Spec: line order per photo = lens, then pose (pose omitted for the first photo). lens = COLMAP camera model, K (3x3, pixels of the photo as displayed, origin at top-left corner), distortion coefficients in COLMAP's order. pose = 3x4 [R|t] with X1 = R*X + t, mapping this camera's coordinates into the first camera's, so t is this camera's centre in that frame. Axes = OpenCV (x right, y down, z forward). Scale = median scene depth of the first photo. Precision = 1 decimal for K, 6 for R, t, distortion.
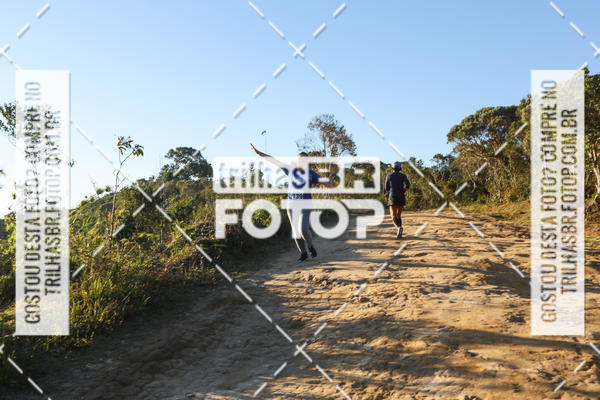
lens RADIAL K [[568.0, 0, 299.8], [0, 568.0, 200.2], [0, 0, 1]] dist [-0.007640, 0.143224]
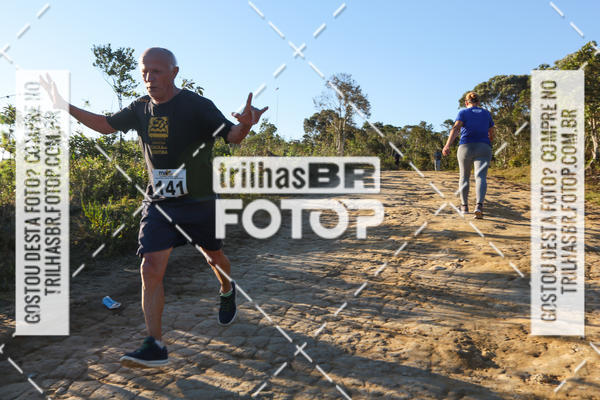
lens RADIAL K [[563.2, 0, 298.9], [0, 563.2, 199.0], [0, 0, 1]] dist [-0.006360, 0.134005]
pose [[0.998154, 0.059846, -0.010304, -0.066635], [-0.058970, 0.995742, 0.070852, 0.054267], [0.014500, -0.070113, 0.997434, -0.254153]]
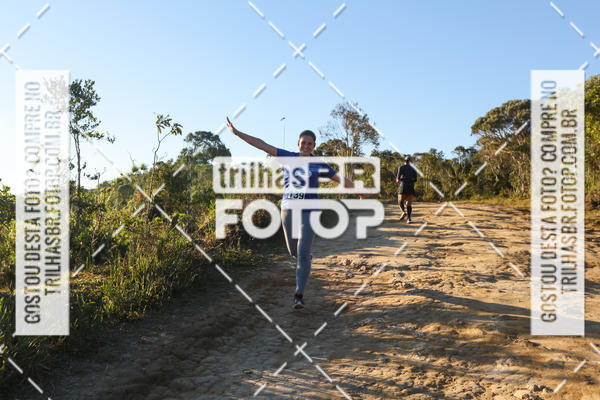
lens RADIAL K [[568.0, 0, 299.8], [0, 568.0, 200.2], [0, 0, 1]] dist [-0.007640, 0.143224]
pose [[0.998995, 0.035810, -0.026972, -0.050077], [-0.035229, 0.999143, 0.021736, 0.010315], [0.027728, -0.020764, 0.999400, 0.008741]]
